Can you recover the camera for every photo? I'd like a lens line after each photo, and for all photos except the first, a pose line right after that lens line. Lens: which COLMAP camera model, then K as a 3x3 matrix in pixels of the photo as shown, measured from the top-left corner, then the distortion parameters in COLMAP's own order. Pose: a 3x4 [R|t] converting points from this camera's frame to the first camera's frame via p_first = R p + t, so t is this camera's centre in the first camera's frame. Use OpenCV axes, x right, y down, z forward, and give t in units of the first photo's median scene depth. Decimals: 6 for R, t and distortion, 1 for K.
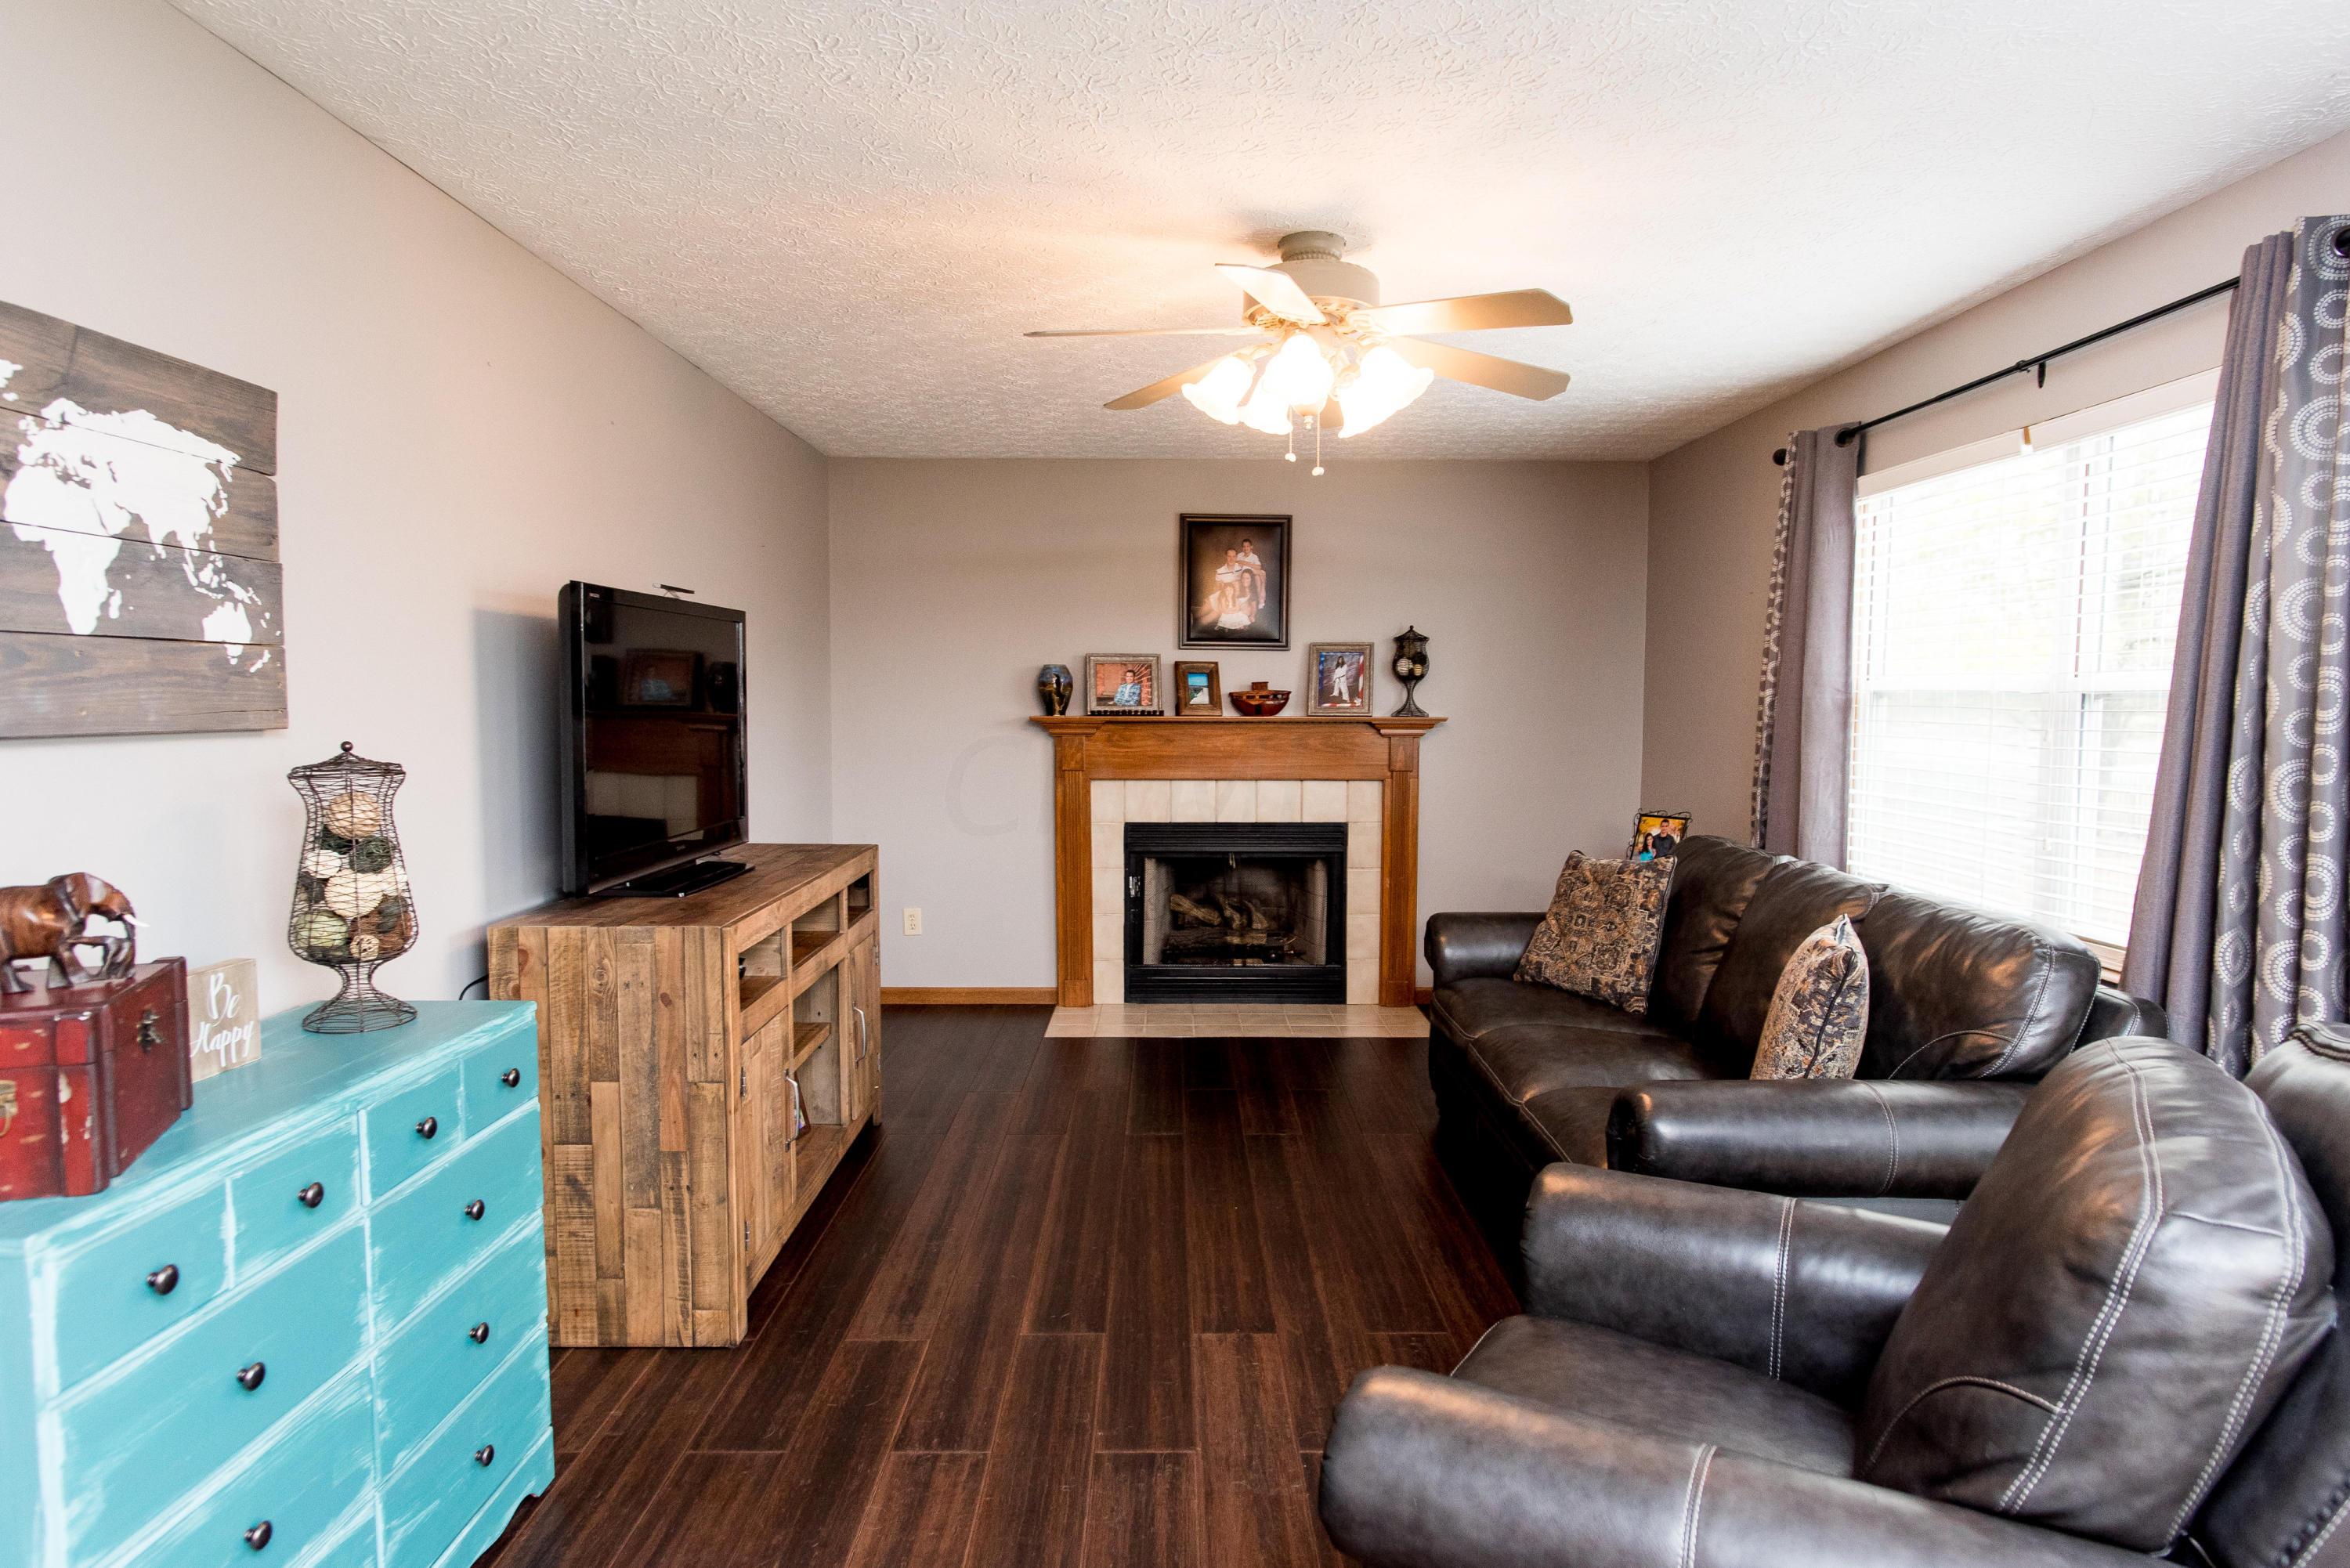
lens RADIAL K [[1374.4, 0, 1183.0], [0, 1374.4, 788.4], [0, 0, 1]] dist [-0.006231, 0.000717]
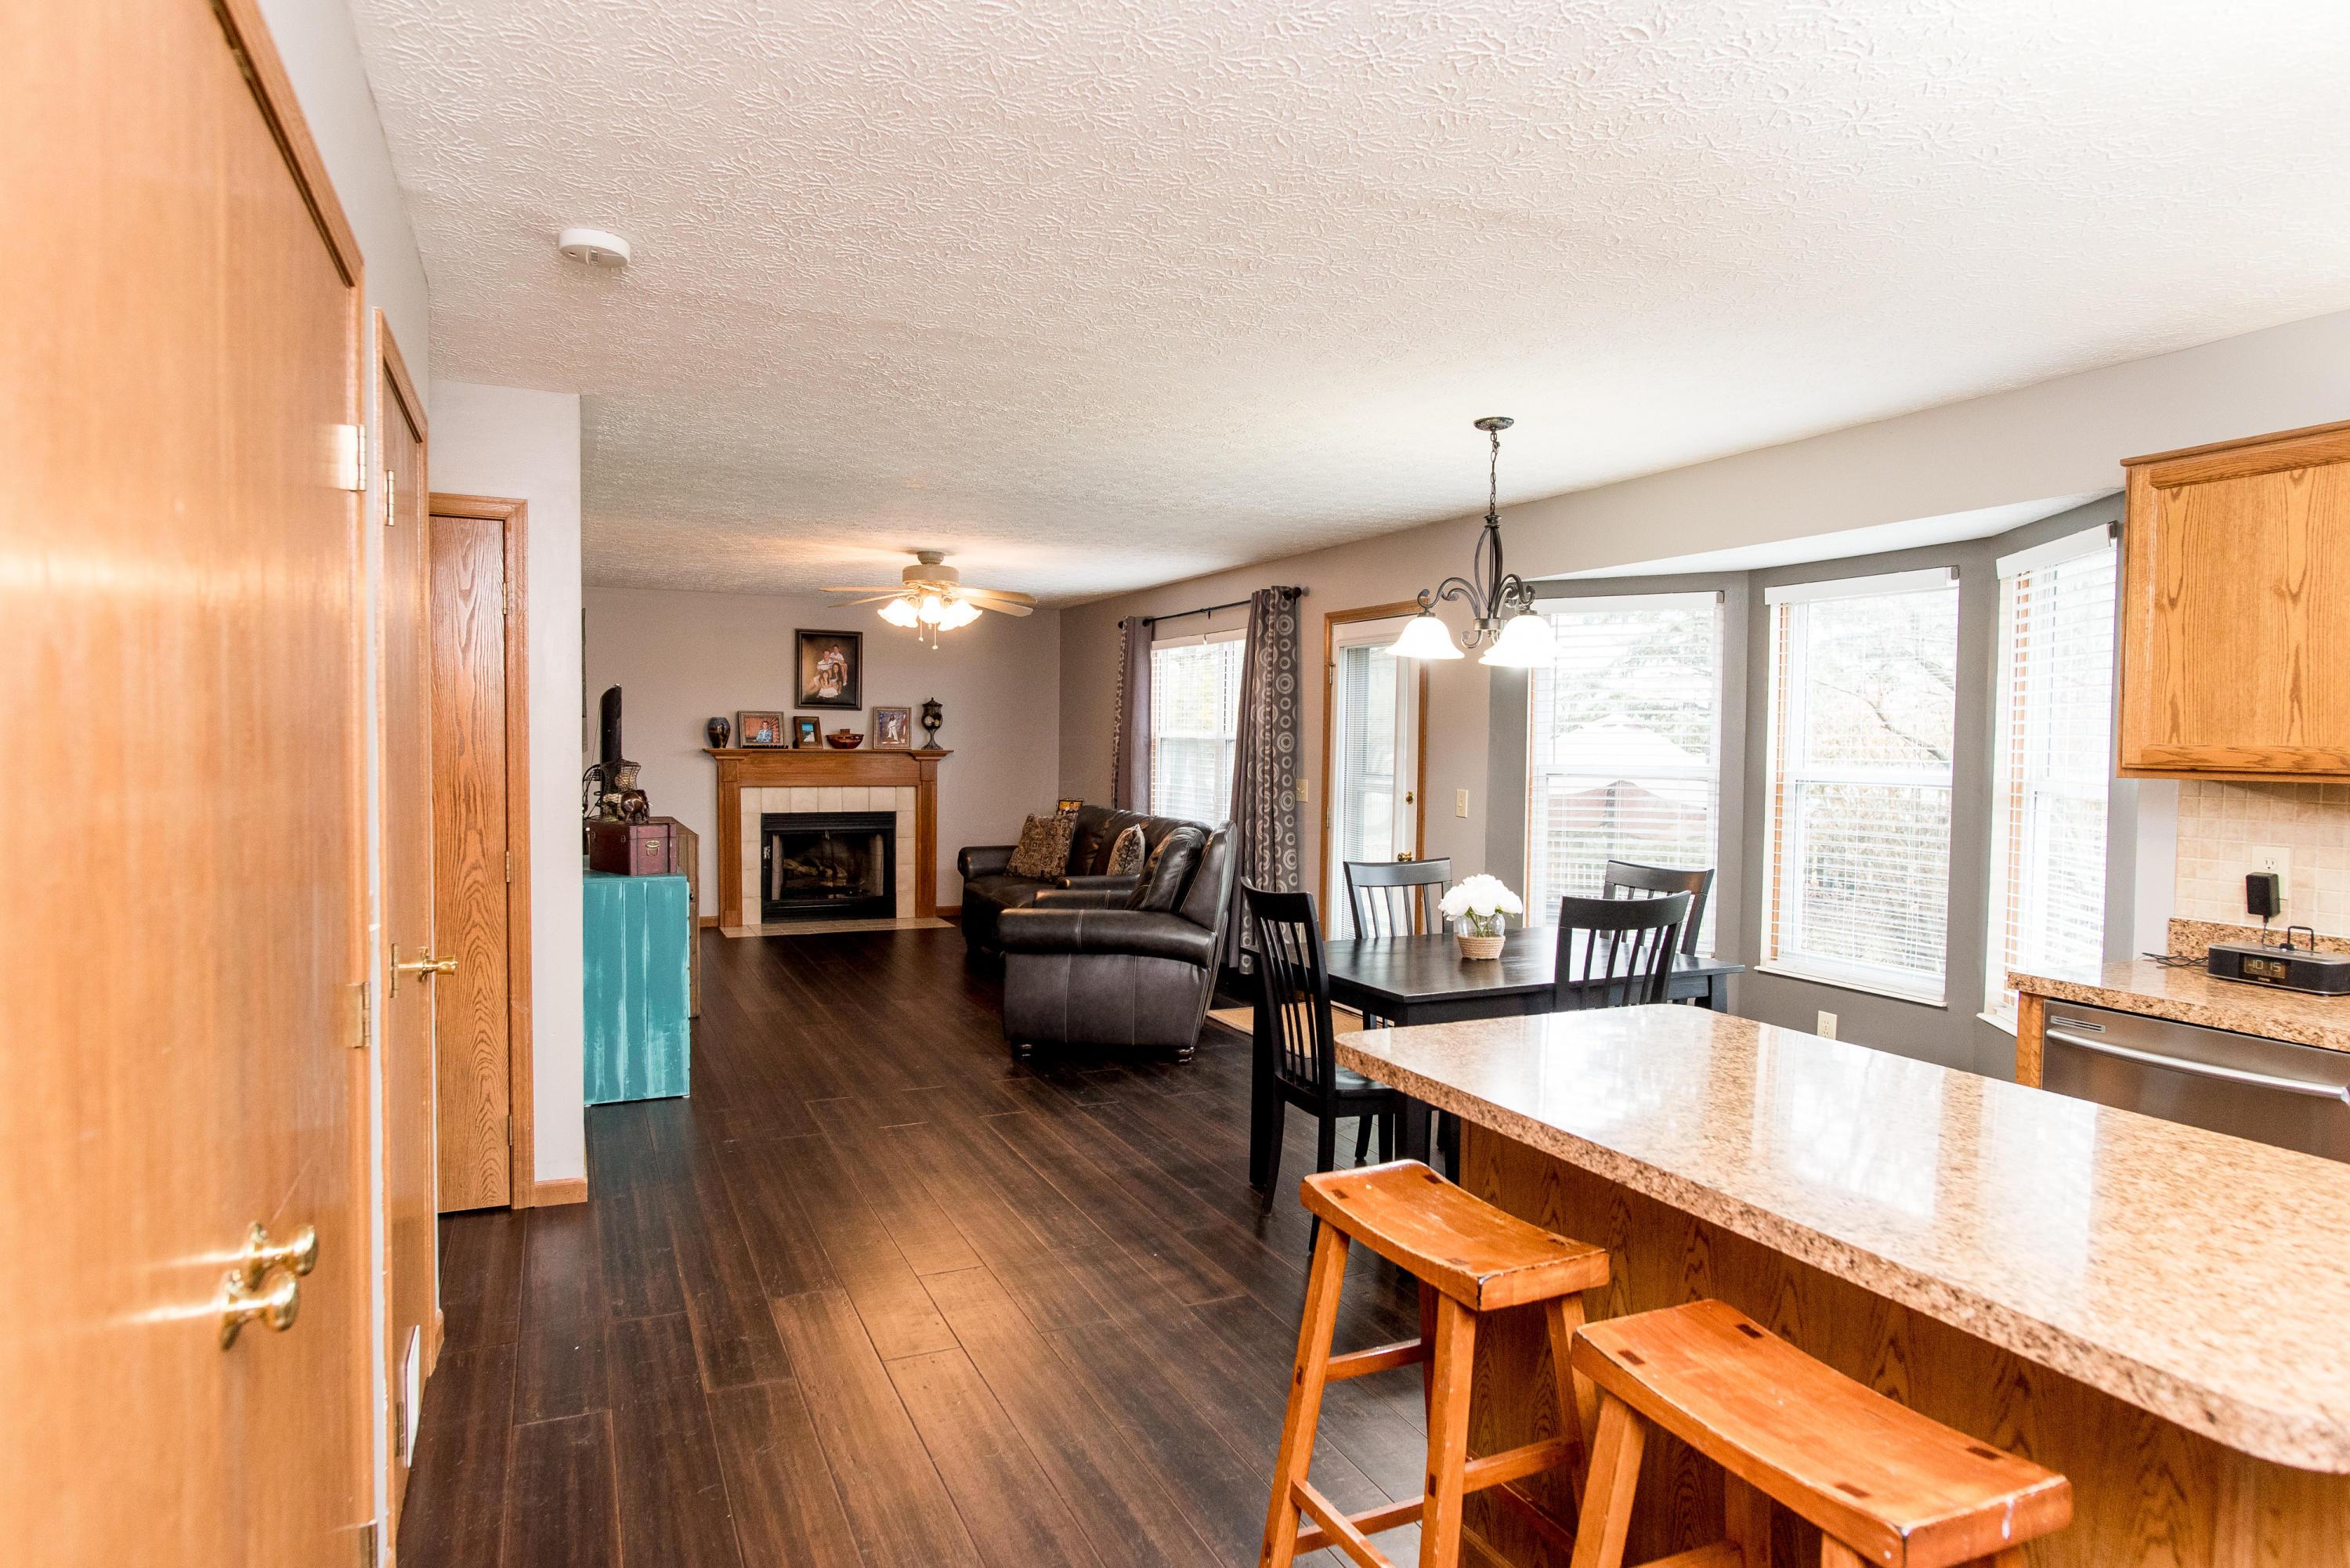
lens RADIAL K [[1361.8, 0, 1167.5], [0, 1361.8, 791.9], [0, 0, 1]] dist [0.001895, 0.001239]
pose [[0.917159, -0.008985, 0.398419, -0.373558], [0.018801, 0.999608, -0.020735, 0.064165], [-0.398077, 0.026508, 0.916969, -1.049926]]
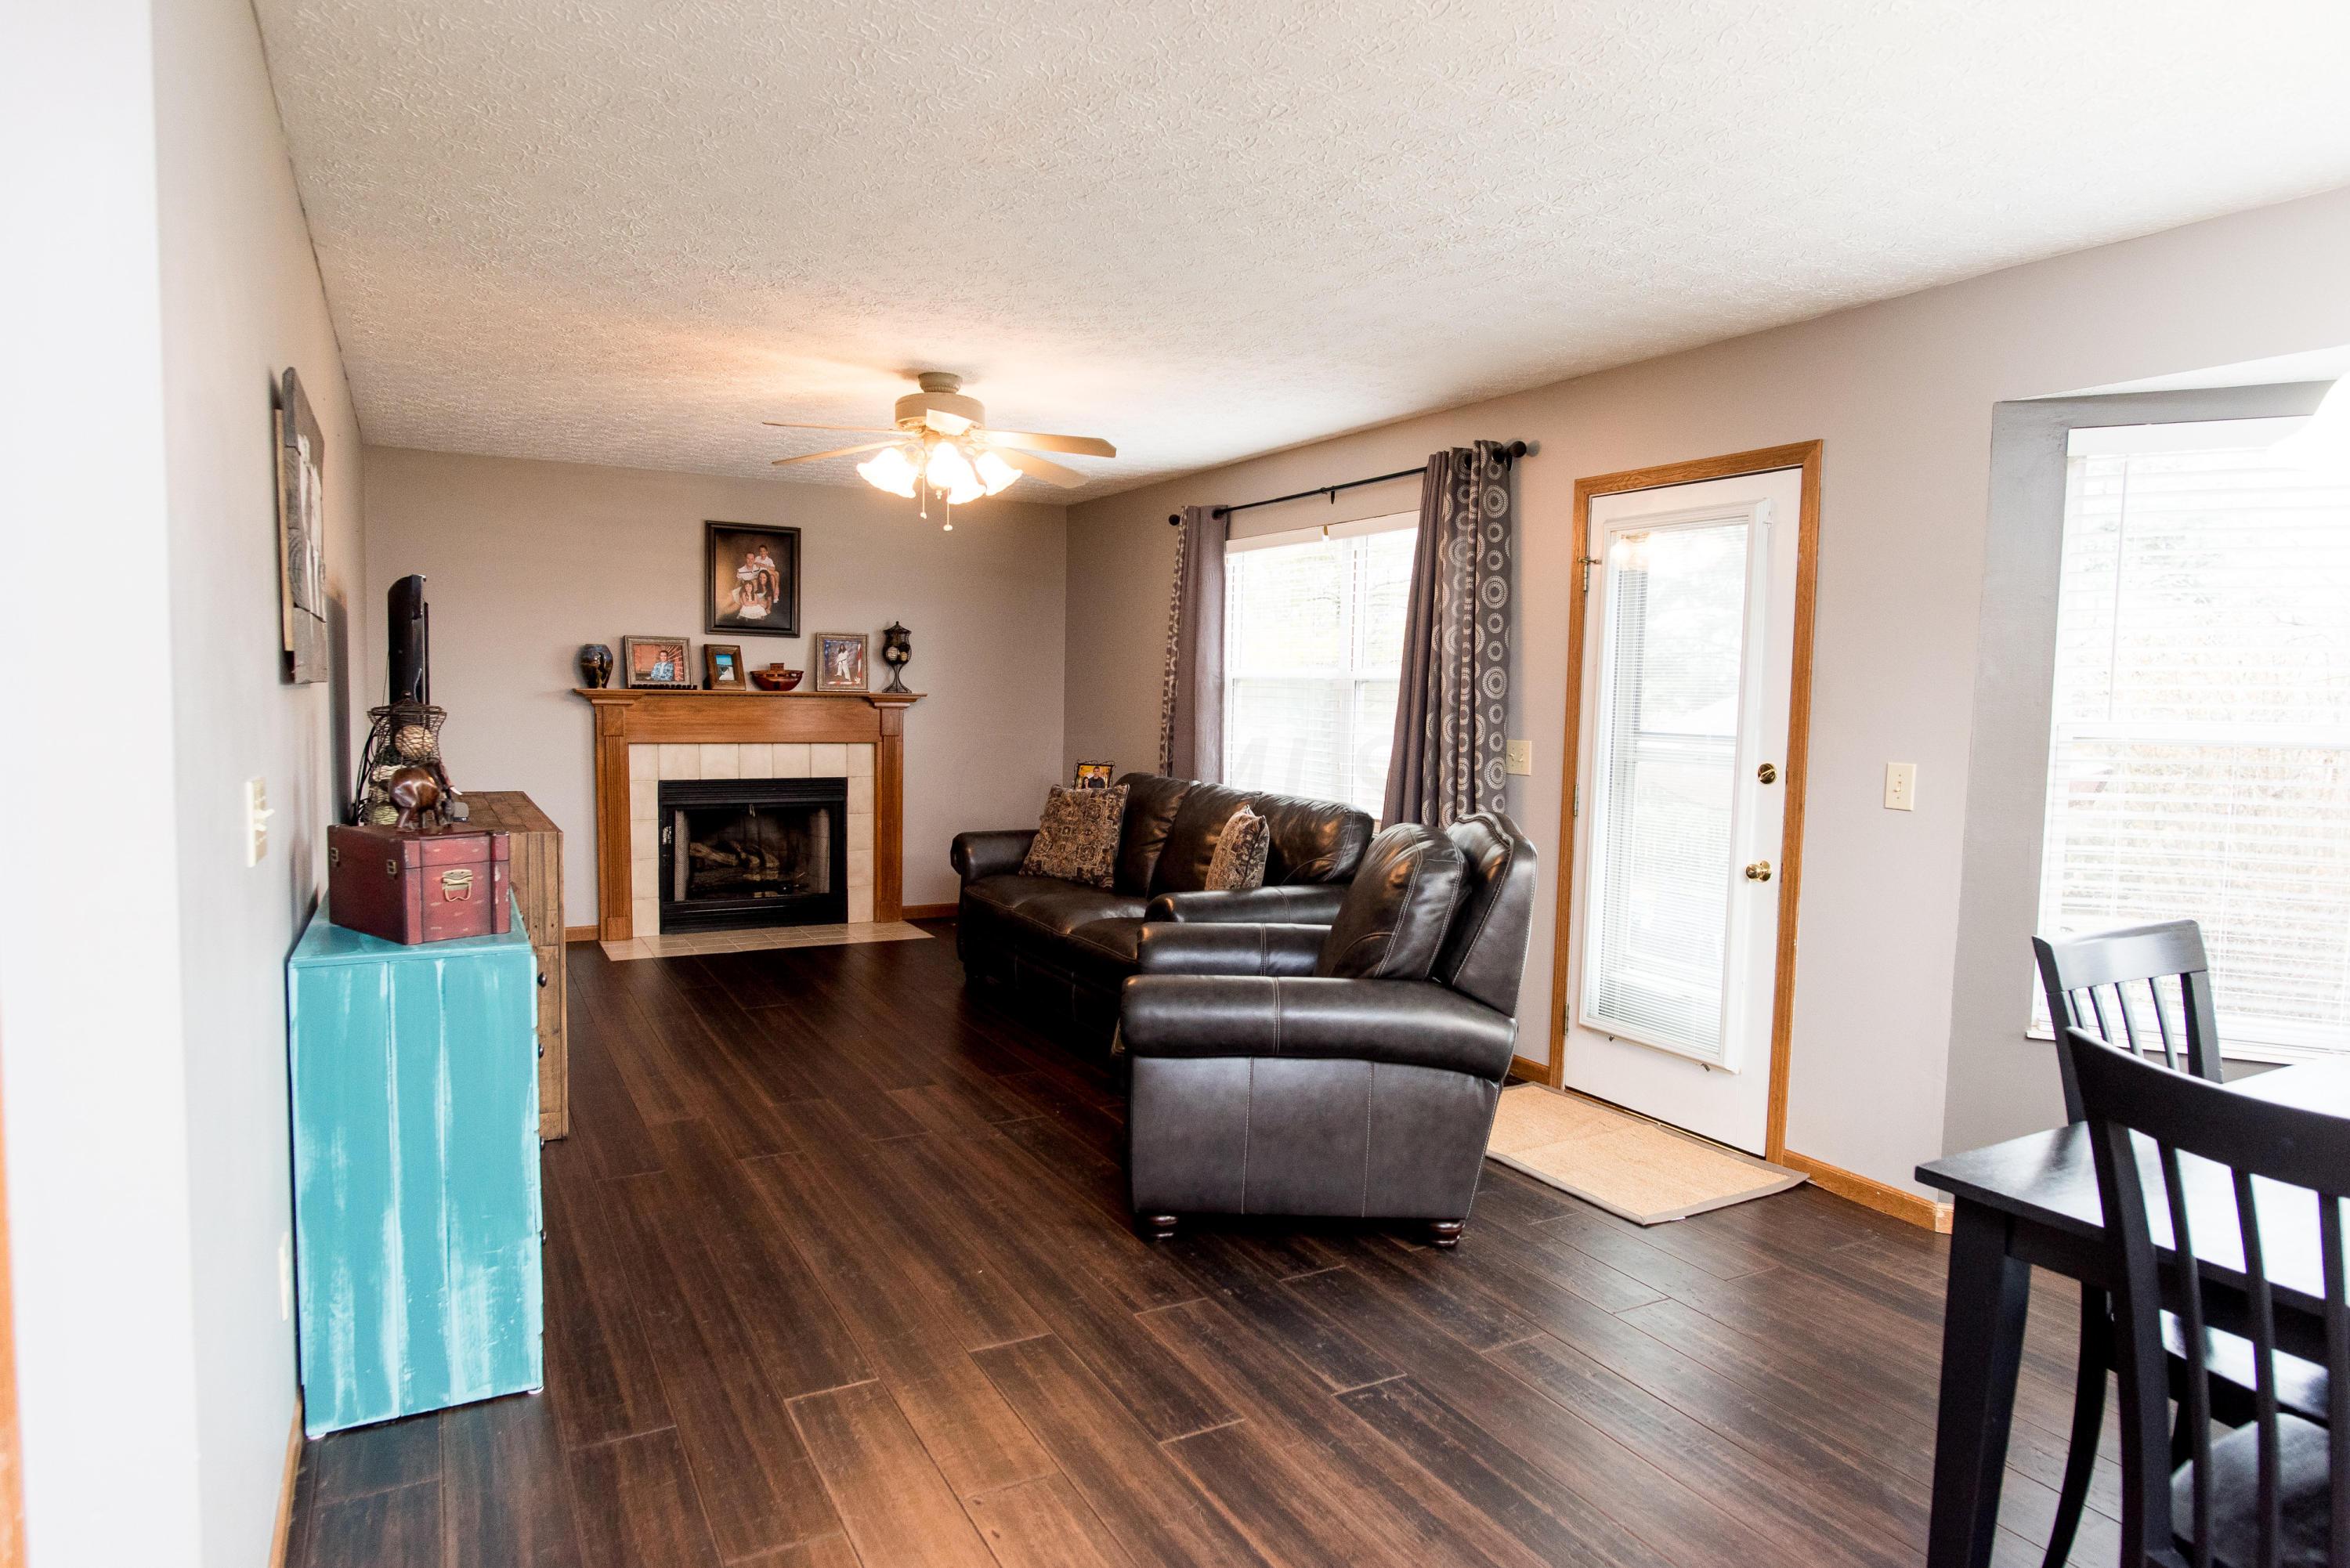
lens RADIAL K [[1374.4, 0, 1183.0], [0, 1374.4, 788.4], [0, 0, 1]] dist [-0.006231, 0.000717]
pose [[0.879897, -0.021285, 0.474687, -0.310798], [0.016275, 0.999760, 0.014662, 0.032899], [-0.474885, -0.005175, 0.880033, -0.369038]]
